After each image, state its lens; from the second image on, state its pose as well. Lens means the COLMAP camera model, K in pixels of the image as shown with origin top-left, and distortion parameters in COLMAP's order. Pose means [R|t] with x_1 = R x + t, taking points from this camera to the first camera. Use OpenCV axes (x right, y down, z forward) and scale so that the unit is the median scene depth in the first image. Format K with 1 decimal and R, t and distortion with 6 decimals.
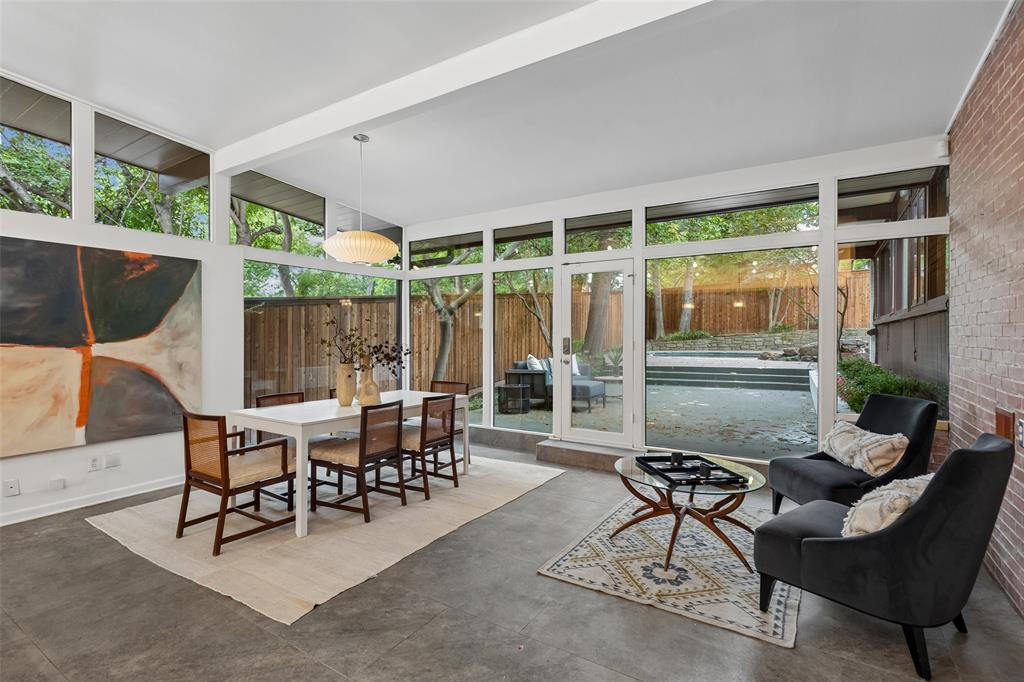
lens RADIAL K [[487.2, 0, 501.5], [0, 487.2, 334.3], [0, 0, 1]] dist [0.000790, -0.001583]
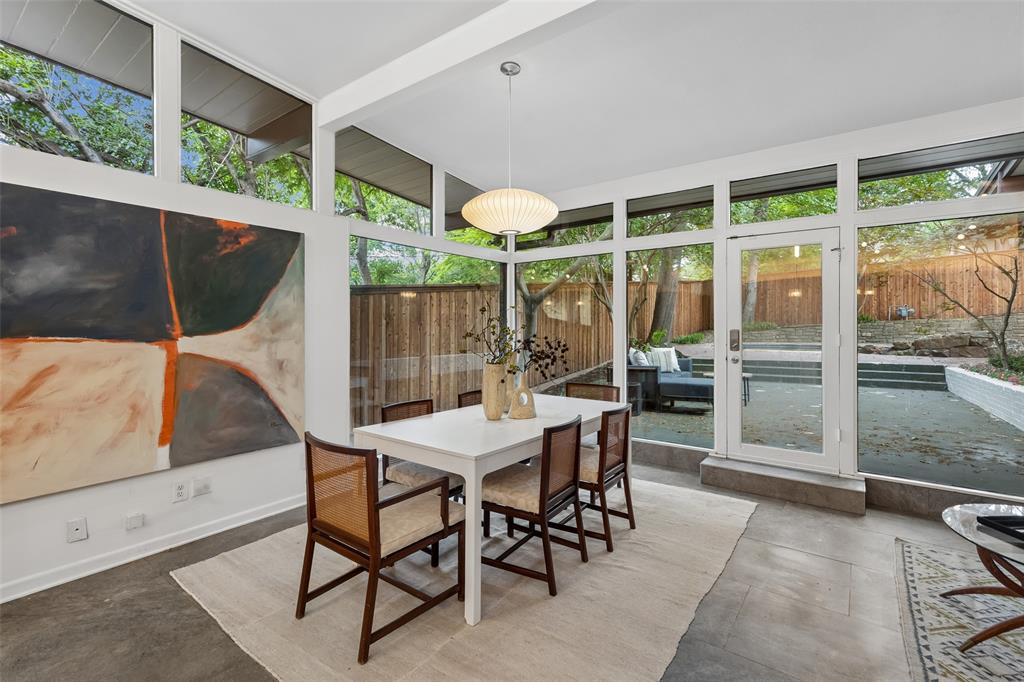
lens RADIAL K [[464.5, 0, 499.2], [0, 464.5, 324.2], [0, 0, 1]] dist [0.005049, -0.000663]
pose [[0.997167, 0.001028, -0.075215, -0.248363], [-0.001156, 0.999998, -0.001659, -0.000560], [0.075213, 0.001741, 0.997166, 0.270243]]
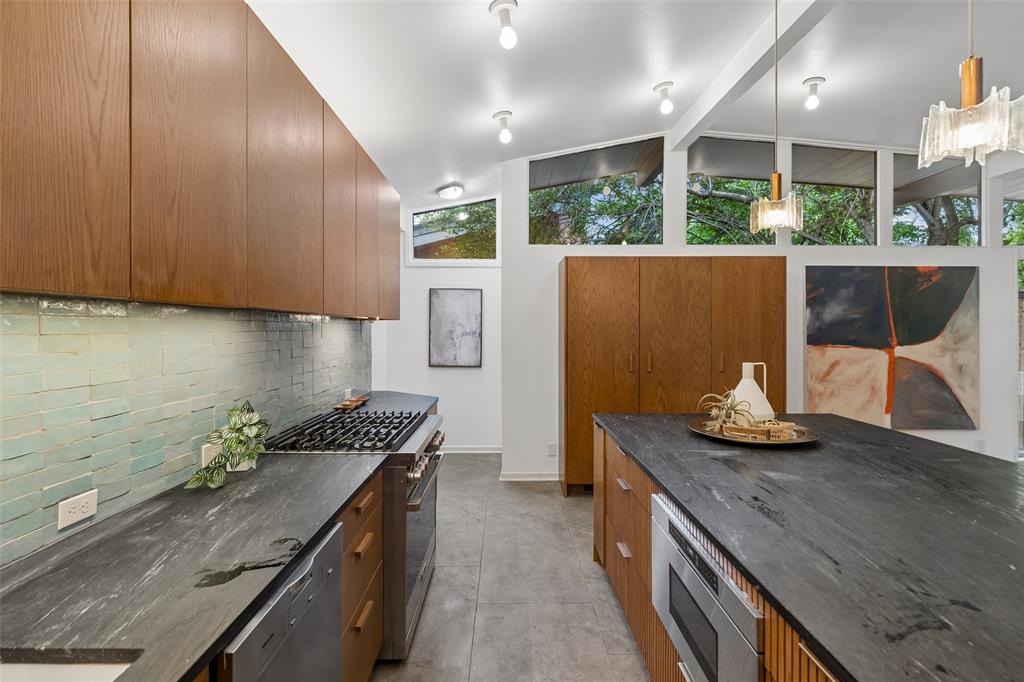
lens RADIAL K [[487.2, 0, 511.5], [0, 487.2, 328.0], [0, 0, 1]] dist [0.000790, -0.001583]
pose [[0.556731, 0.001119, -0.830692, -0.327769], [-0.000287, 0.999999, 0.001154, -0.024070], [0.830693, -0.000404, 0.556731, -0.414323]]
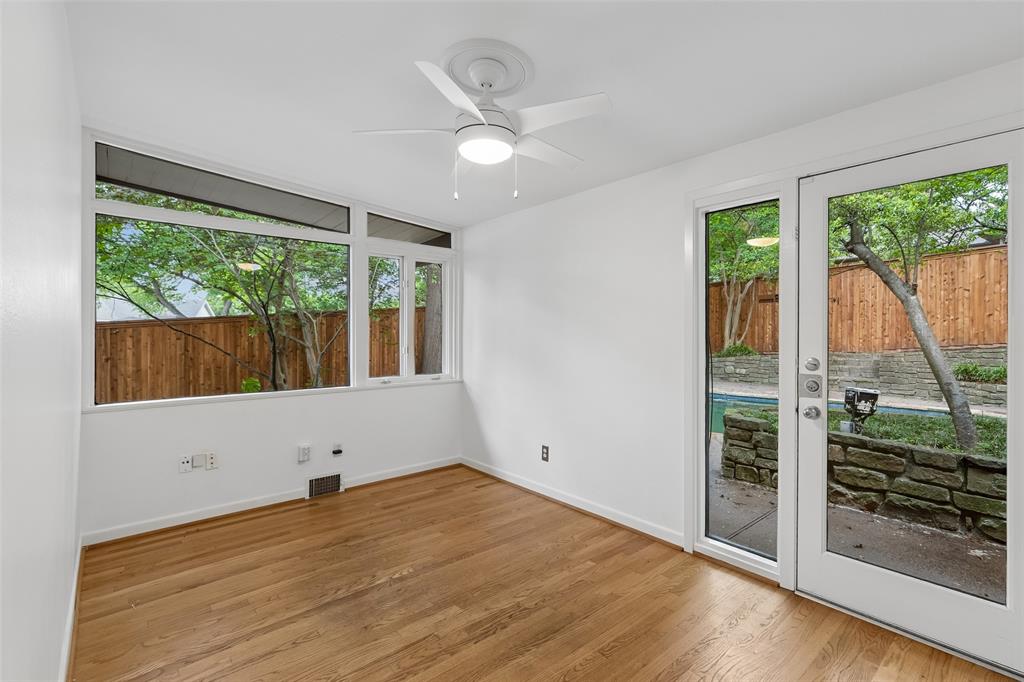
lens RADIAL K [[464.5, 0, 507.4], [0, 464.5, 335.7], [0, 0, 1]] dist [0.005049, -0.000663]
pose [[0.961427, 0.004234, -0.275029, 2.189271], [-0.002068, 0.999965, 0.008167, -0.189513], [0.275054, -0.007283, 0.961401, 1.276163]]
